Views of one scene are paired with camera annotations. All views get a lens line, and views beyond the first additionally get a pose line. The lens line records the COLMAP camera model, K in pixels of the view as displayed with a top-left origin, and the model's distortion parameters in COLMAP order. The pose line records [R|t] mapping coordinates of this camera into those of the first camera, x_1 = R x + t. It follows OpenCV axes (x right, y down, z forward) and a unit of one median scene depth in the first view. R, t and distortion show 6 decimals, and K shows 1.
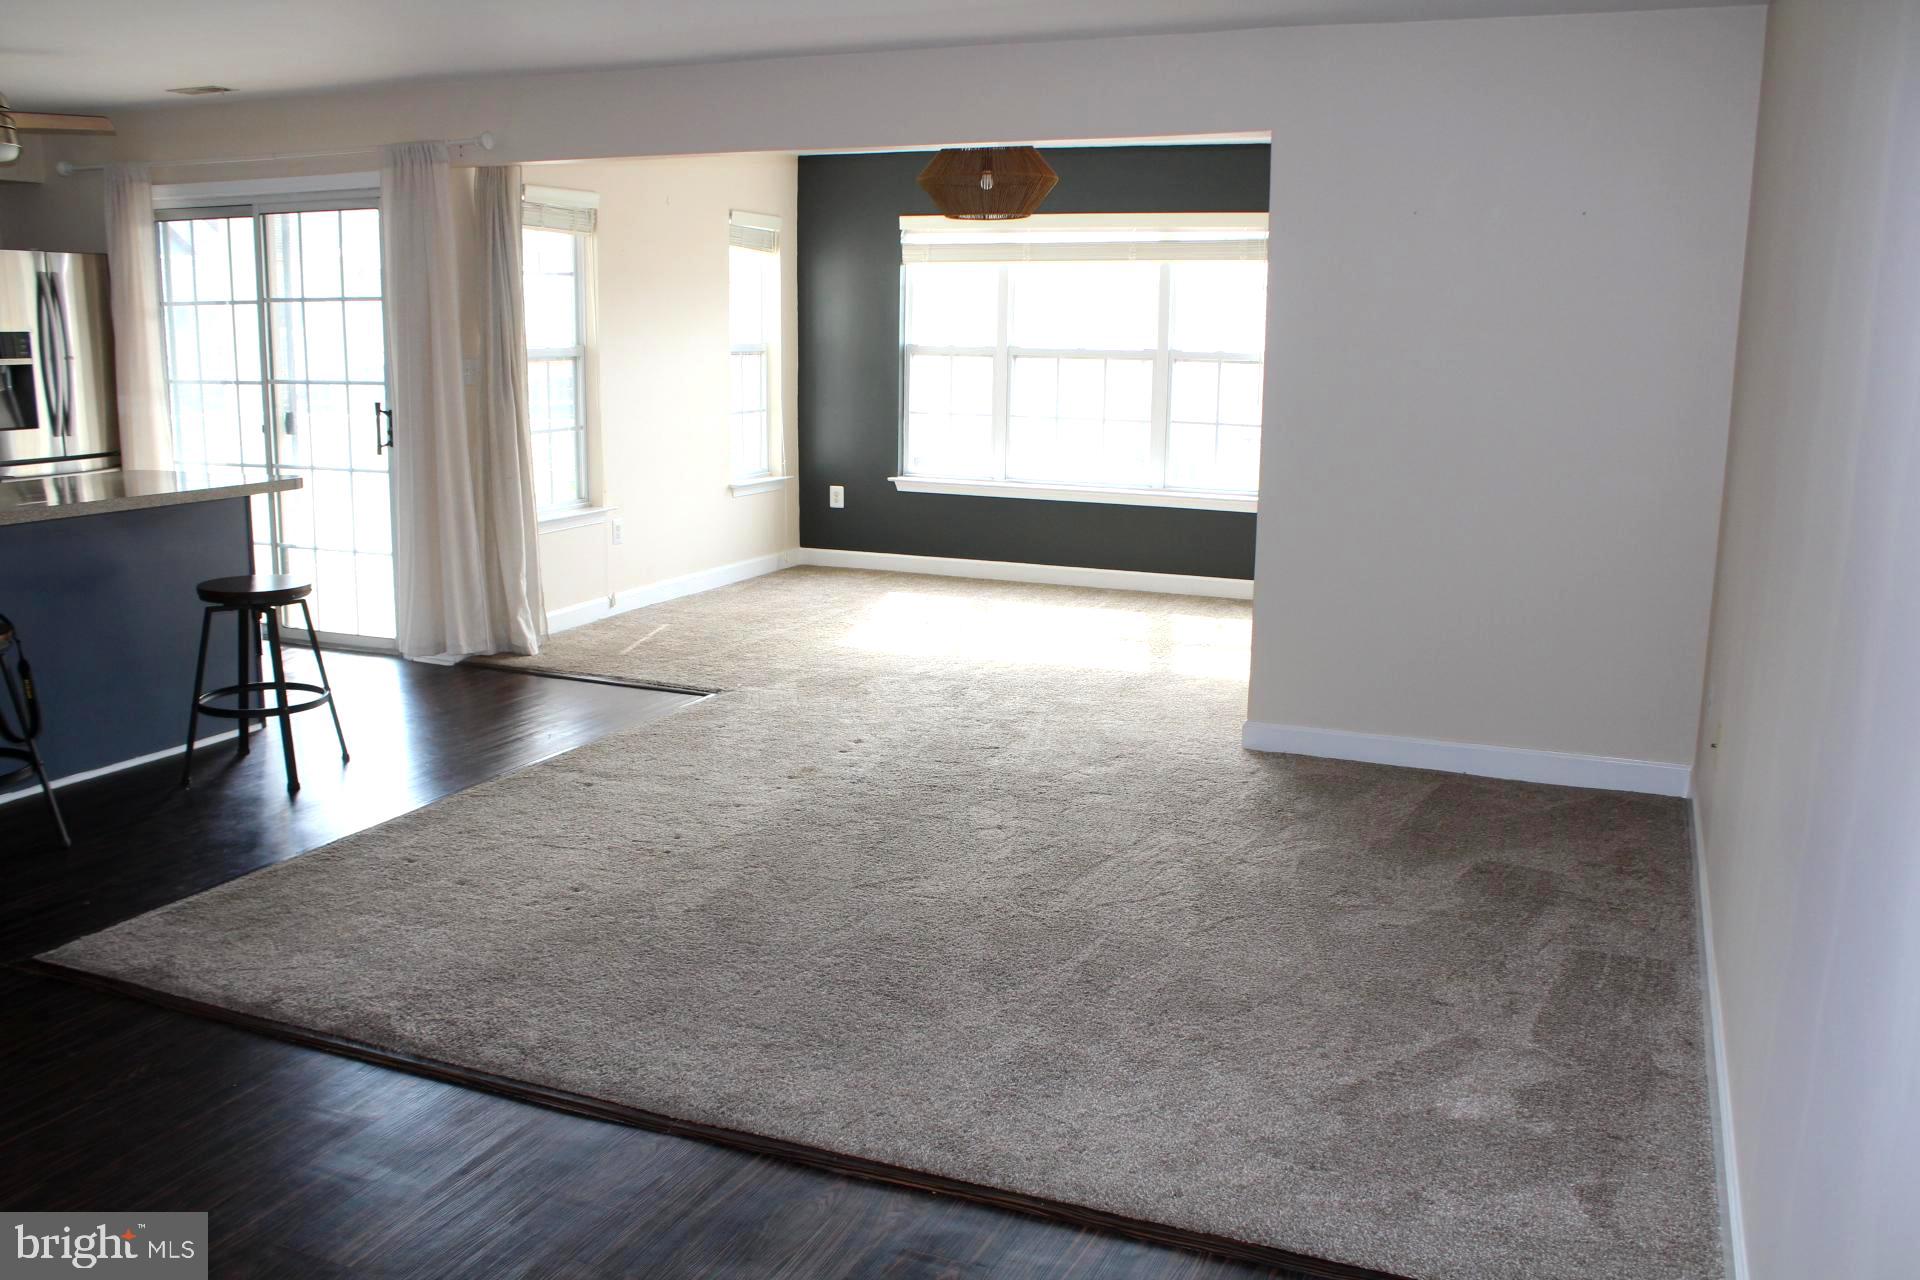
lens RADIAL K [[1580.4, 0, 945.5], [0, 1580.4, 659.8], [0, 0, 1]] dist [-0.164808, 0.150142]
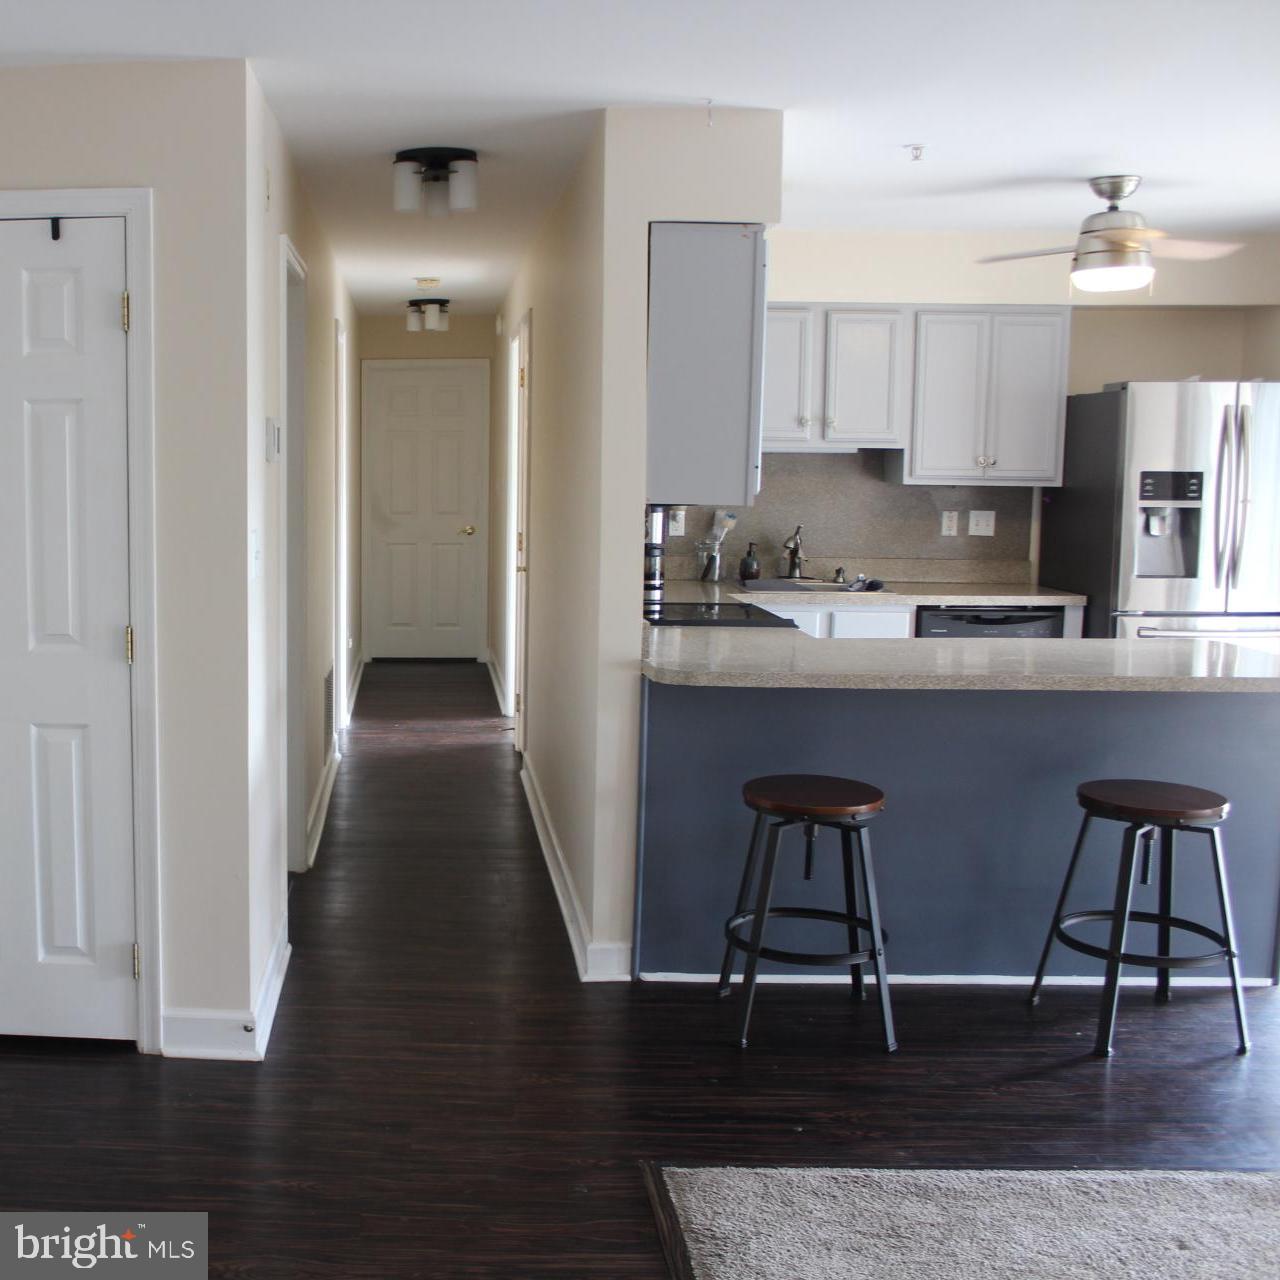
lens RADIAL K [[1613.7, 0, 455.3], [0, 1613.7, 639.2], [0, 0, 1]] dist [-0.110686, 0.136223]
pose [[0.366245, 0.101648, -0.924950, 0.107334], [-0.191654, 0.980944, 0.031914, -0.063985], [0.910568, 0.165582, 0.378747, 0.255985]]
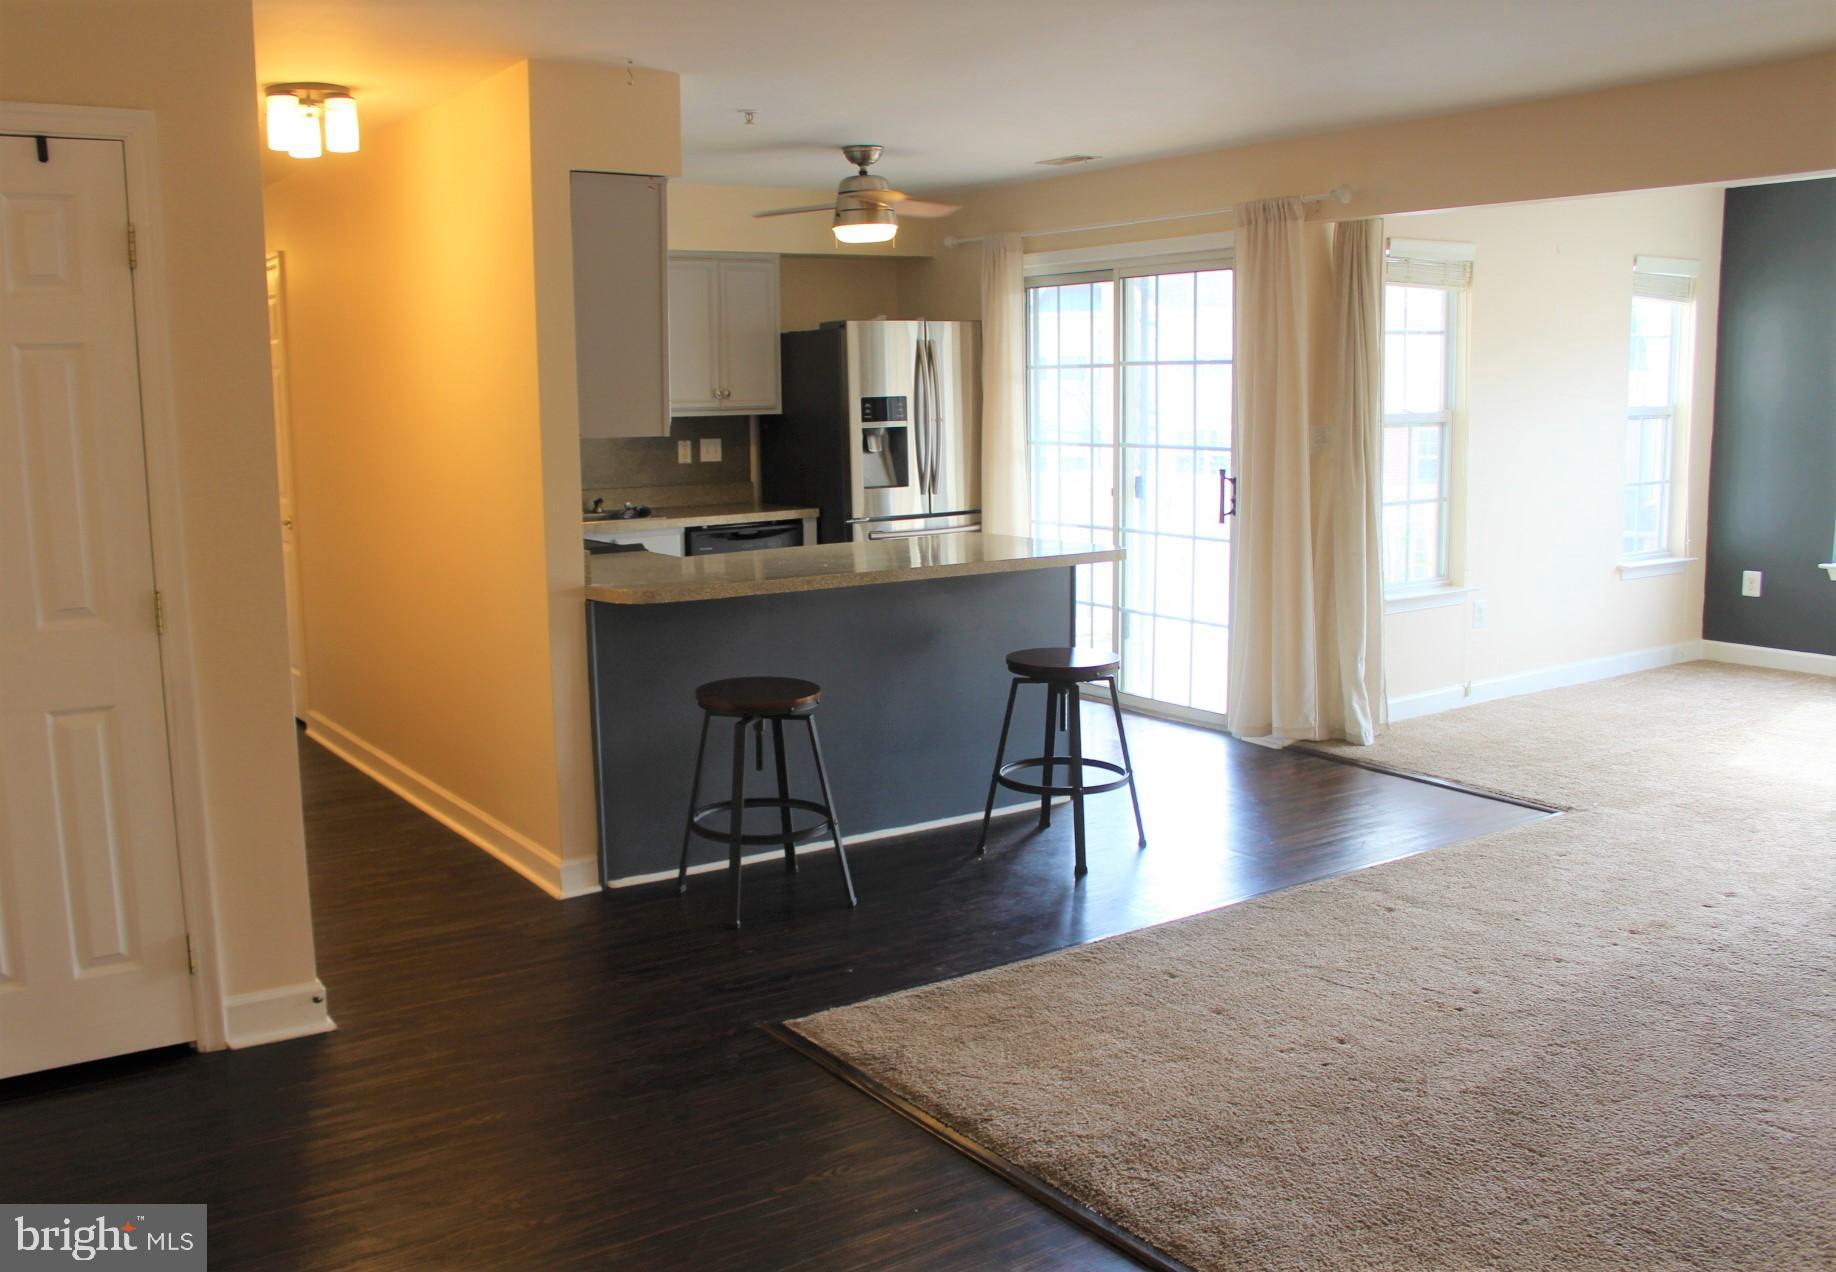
lens RADIAL K [[1611.2, 0, 918.0], [0, 1611.2, 636.0], [0, 0, 1]] dist [-0.149232, 0.146991]
pose [[0.838871, 0.061972, -0.540791, 0.019326], [-0.088781, 0.995771, -0.023605, -0.023568], [0.537041, 0.067814, 0.840826, 0.069040]]
